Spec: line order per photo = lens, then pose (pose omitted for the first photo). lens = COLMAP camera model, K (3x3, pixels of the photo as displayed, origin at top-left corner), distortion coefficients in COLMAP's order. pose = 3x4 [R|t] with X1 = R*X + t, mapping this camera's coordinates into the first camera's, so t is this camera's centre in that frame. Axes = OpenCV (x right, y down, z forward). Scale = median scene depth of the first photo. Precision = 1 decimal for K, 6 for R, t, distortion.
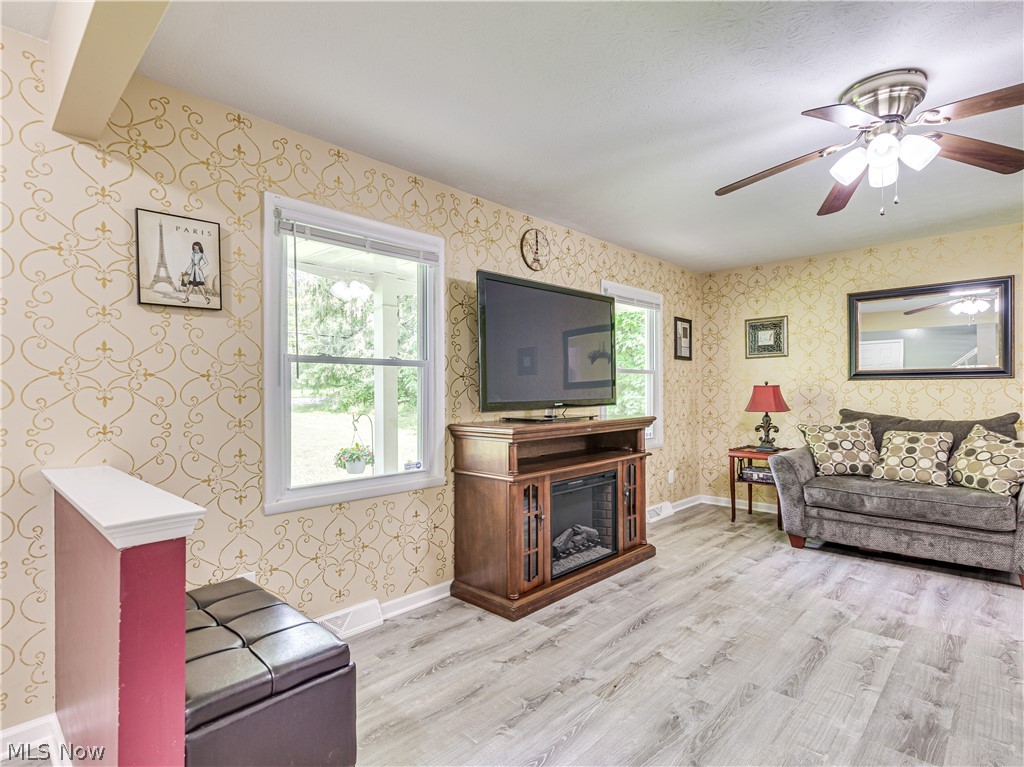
lens RADIAL K [[528.1, 0, 514.5], [0, 528.1, 392.9], [0, 0, 1]] dist [0.009386, -0.002109]
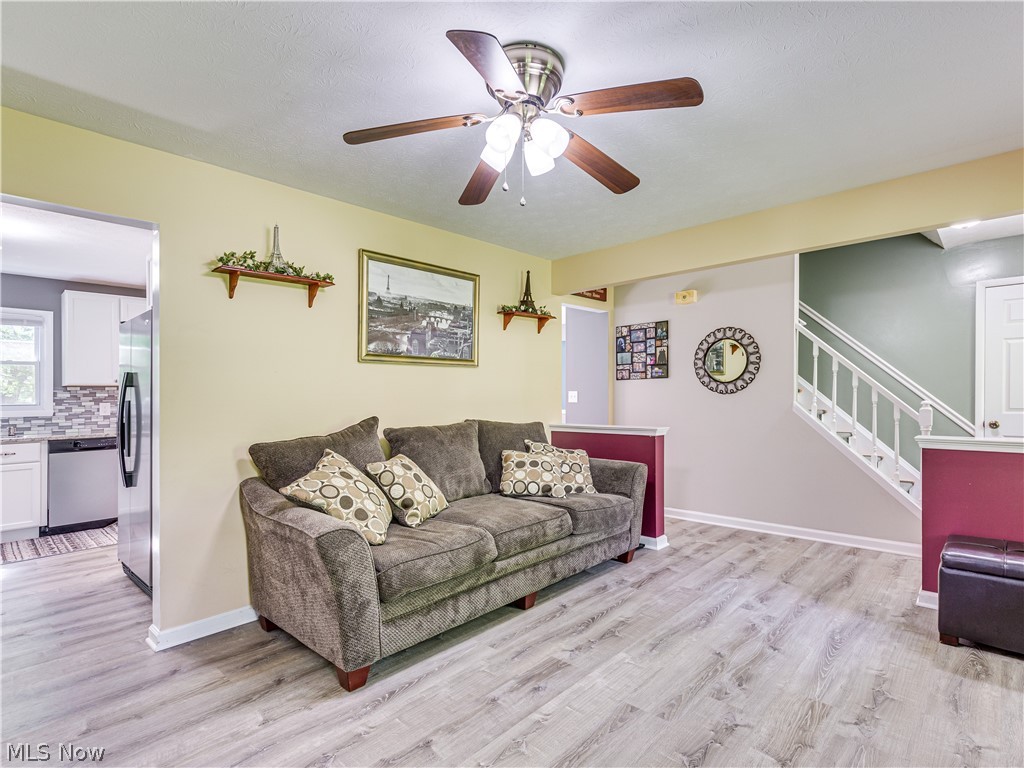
lens RADIAL K [[528.1, 0, 529.0], [0, 528.1, 393.1], [0, 0, 1]] dist [0.009386, -0.002109]
pose [[-0.999527, 0.018363, -0.024666, 0.422012], [0.018266, 0.999825, 0.004131, -0.009990], [0.024737, 0.003678, -0.999687, 1.157657]]
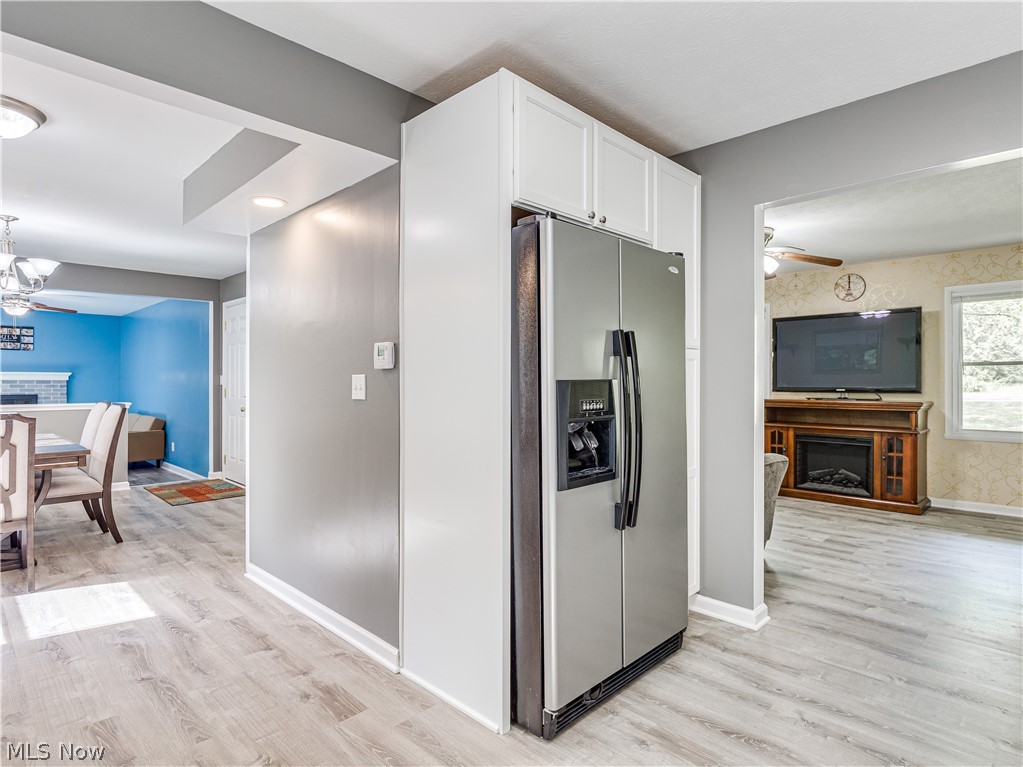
lens RADIAL K [[565.9, 0, 529.9], [0, 565.9, 384.5], [0, 0, 1]] dist [0.002566, 0.000501]
pose [[-0.000479, 0.010255, -0.999947, 1.707951], [-0.008578, 0.999911, 0.010259, -0.003355], [0.999963, 0.008582, -0.000391, 0.094929]]
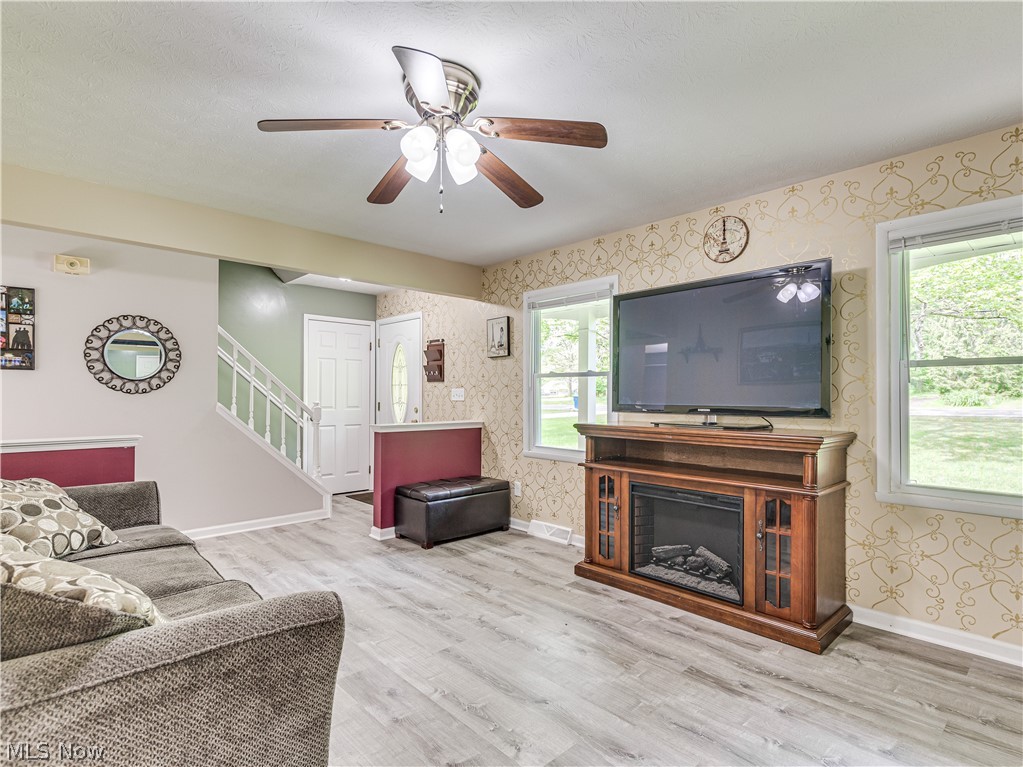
lens RADIAL K [[527.6, 0, 526.6], [0, 527.6, 395.2], [0, 0, 1]] dist [0.009386, -0.002109]
pose [[-0.040814, 0.007449, -0.999139, 0.990136], [-0.010308, 0.999916, 0.007875, -0.007817], [0.999114, 0.010620, -0.040734, 0.721583]]
